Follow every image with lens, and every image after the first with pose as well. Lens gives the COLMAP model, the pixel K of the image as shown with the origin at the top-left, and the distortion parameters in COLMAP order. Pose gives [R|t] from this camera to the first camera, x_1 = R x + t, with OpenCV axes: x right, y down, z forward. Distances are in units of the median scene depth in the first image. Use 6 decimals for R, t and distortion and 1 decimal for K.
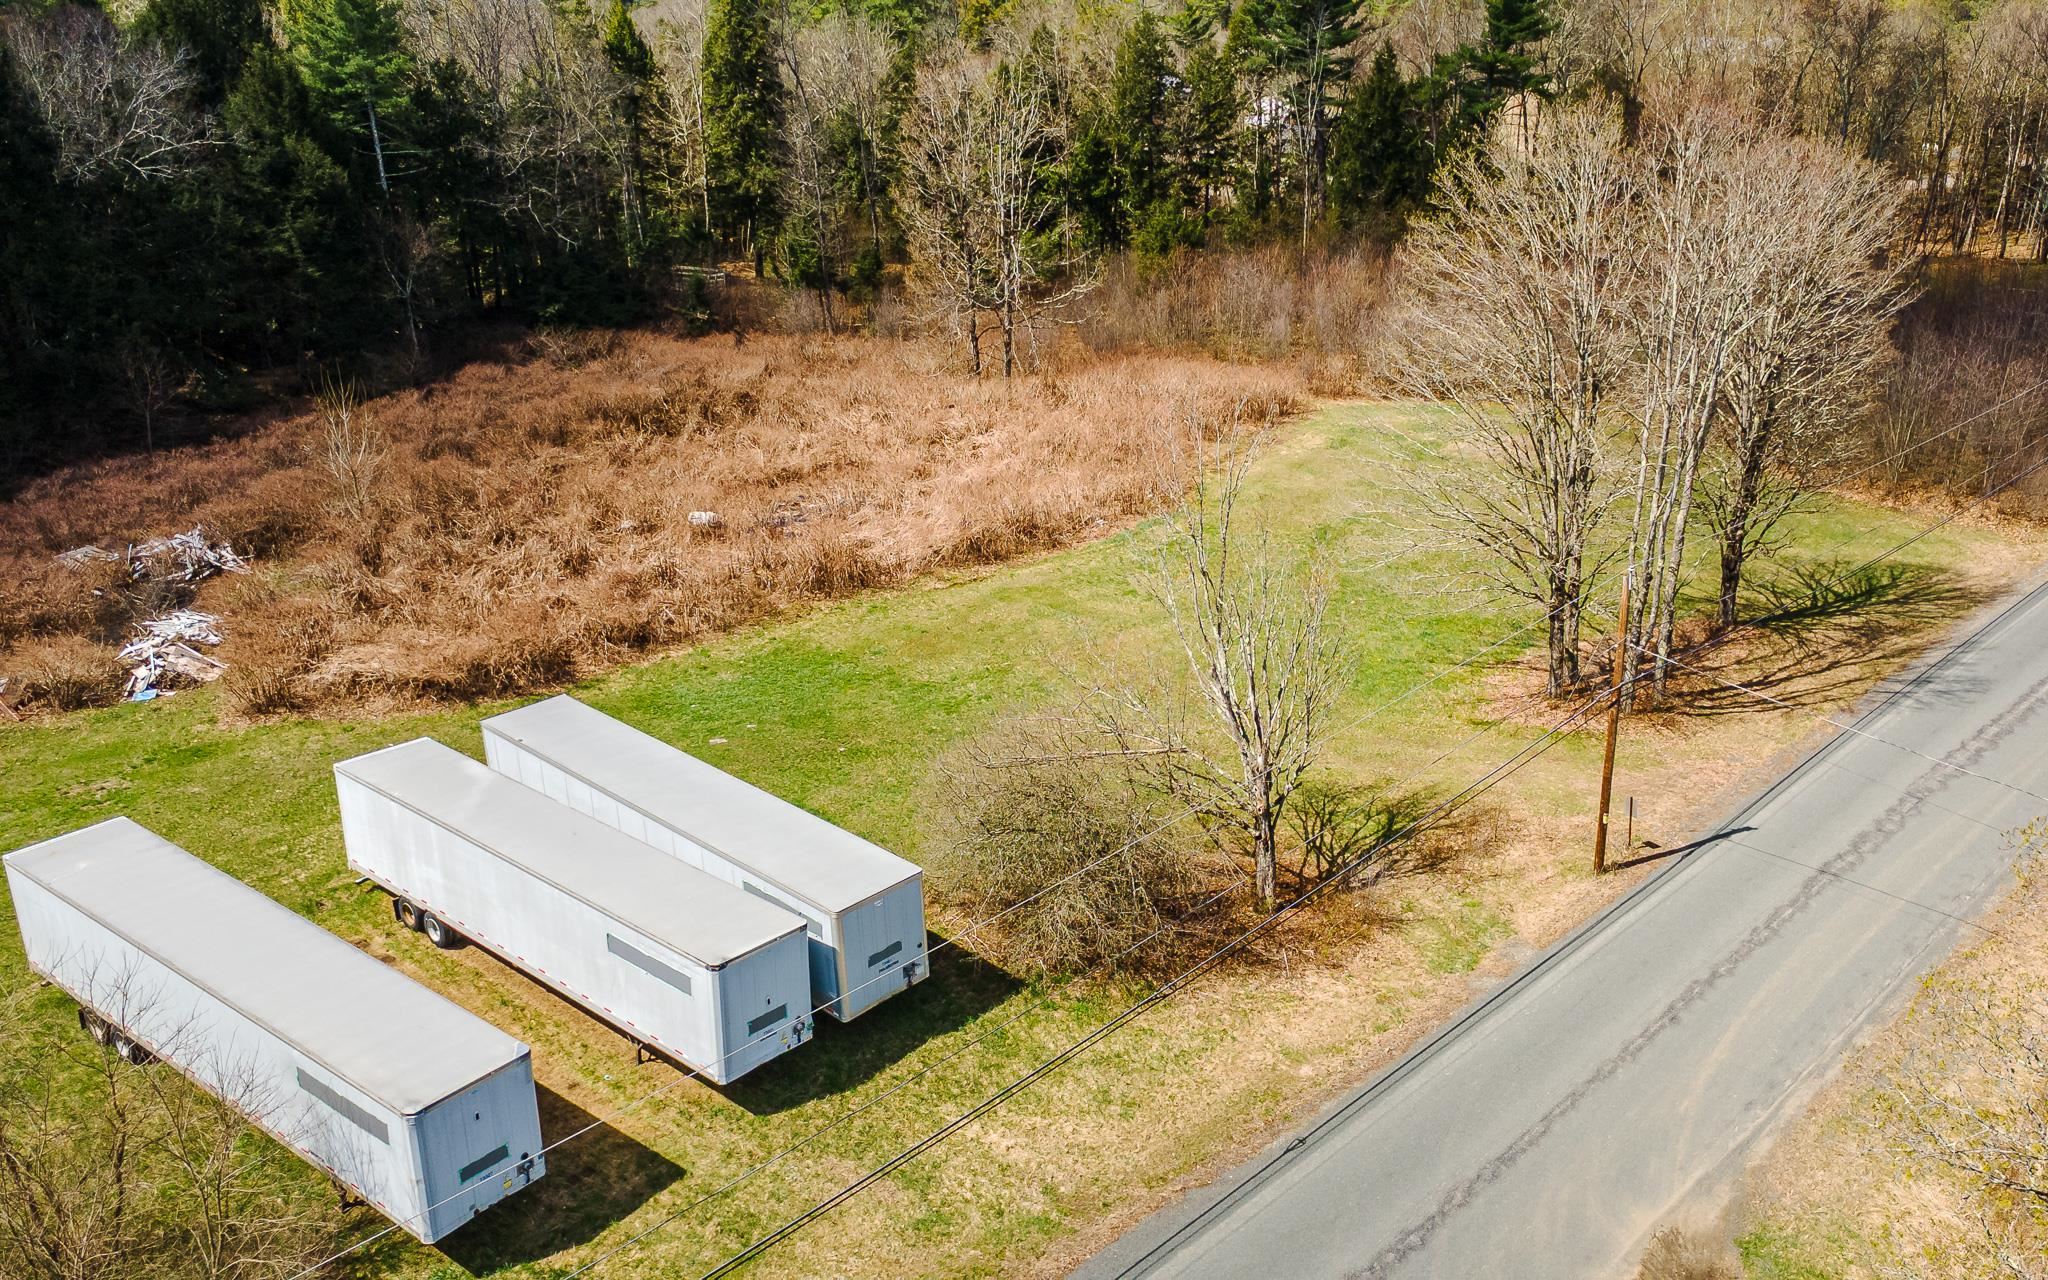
lens RADIAL K [[1675.4, 0, 1024.0], [0, 1675.4, 640.0], [0, 0, 1]] dist [0.000857, -0.001177]
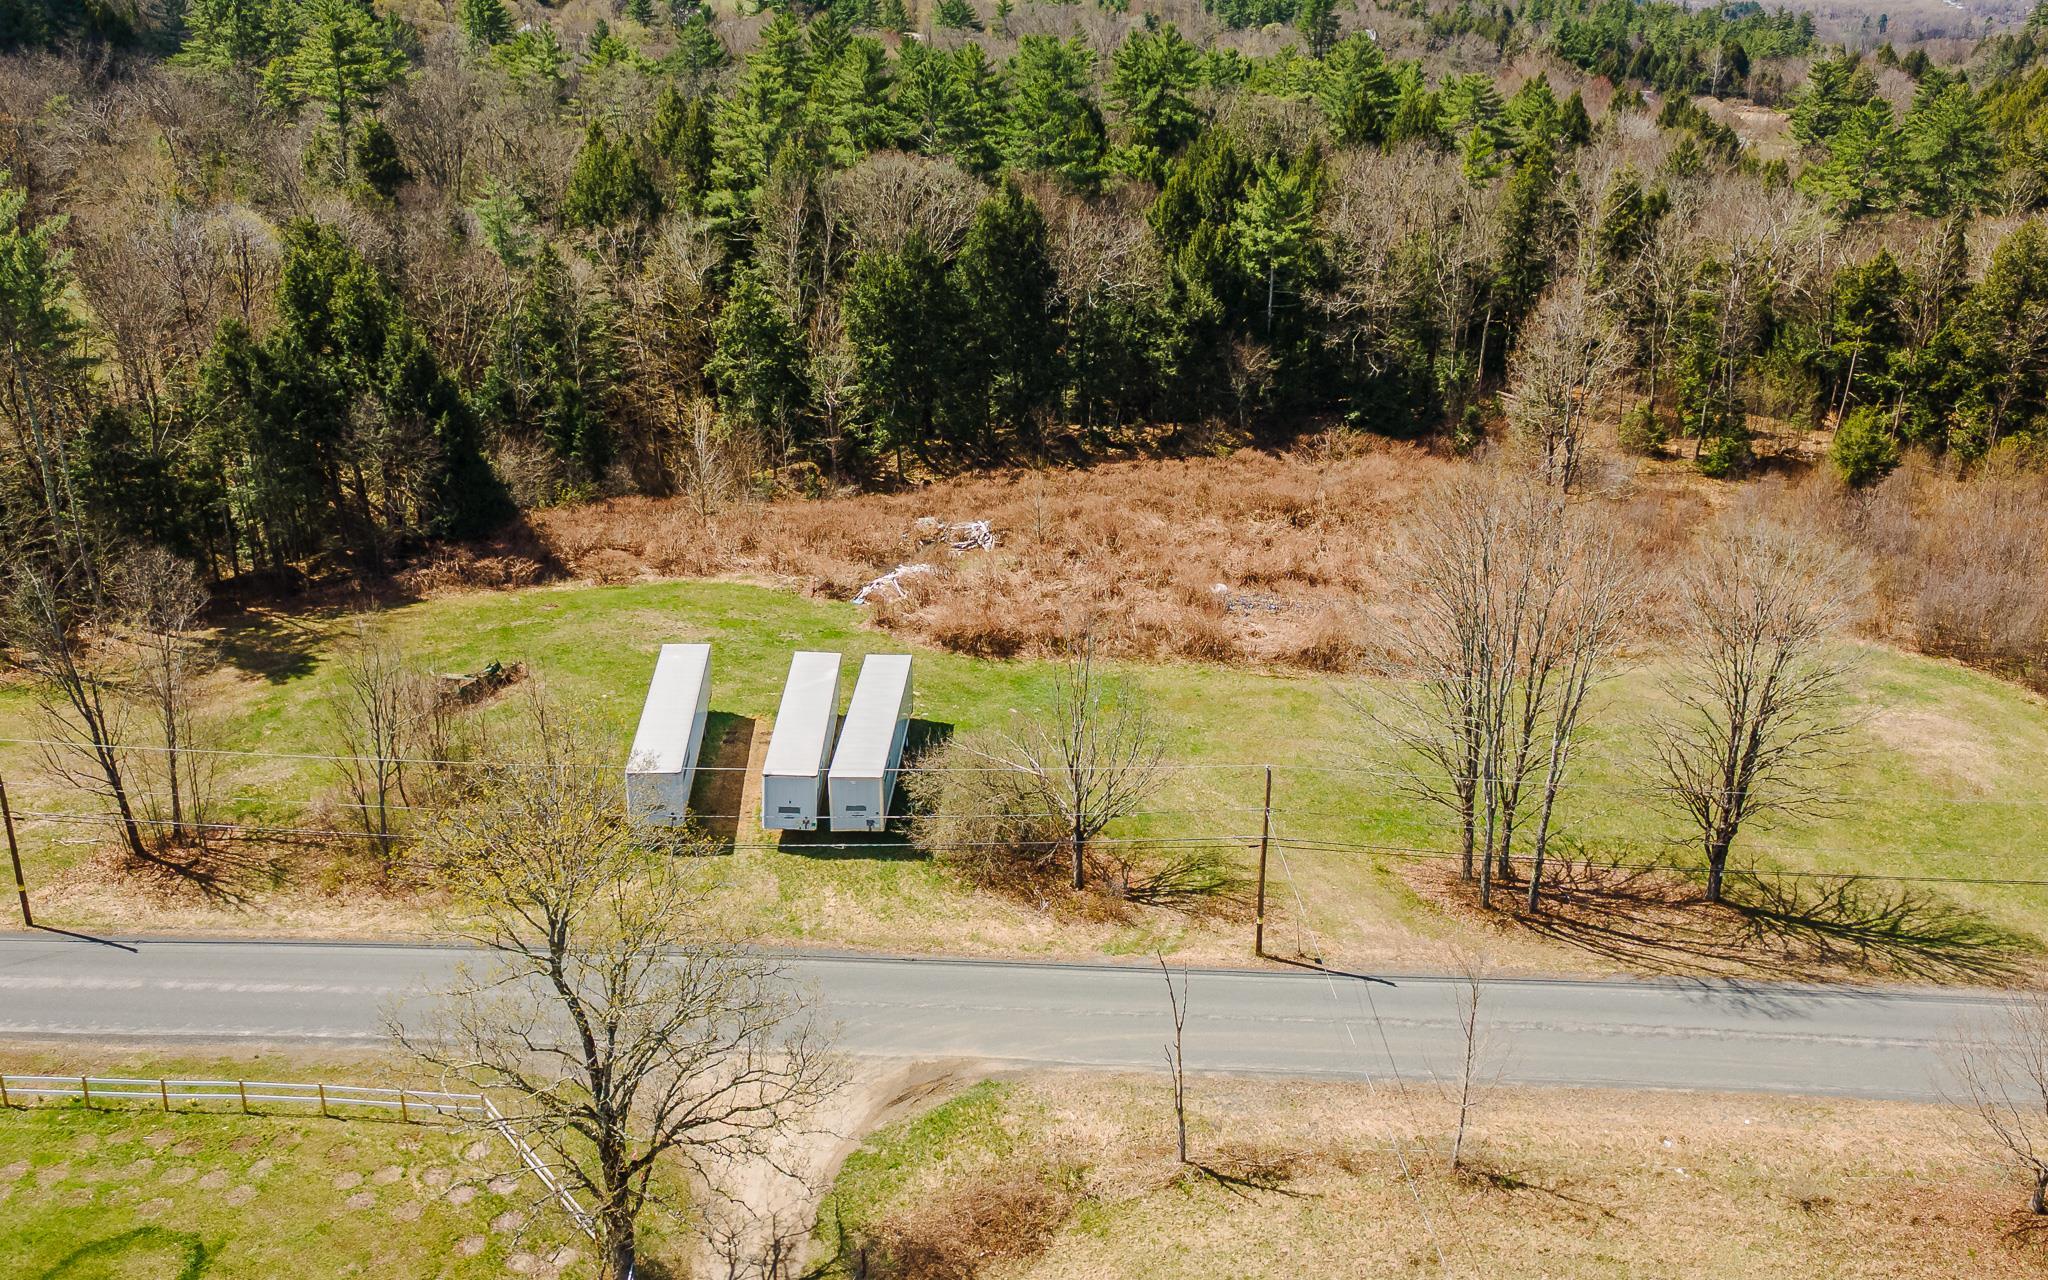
lens RADIAL K [[1675.4, 0, 1024.0], [0, 1675.4, 640.0], [0, 0, 1]] dist [0.000857, -0.001177]
pose [[0.640343, 0.287393, -0.712296, 0.961536], [-0.266224, 0.952920, 0.145148, -0.244434], [0.720476, 0.096685, 0.686707, -0.212079]]
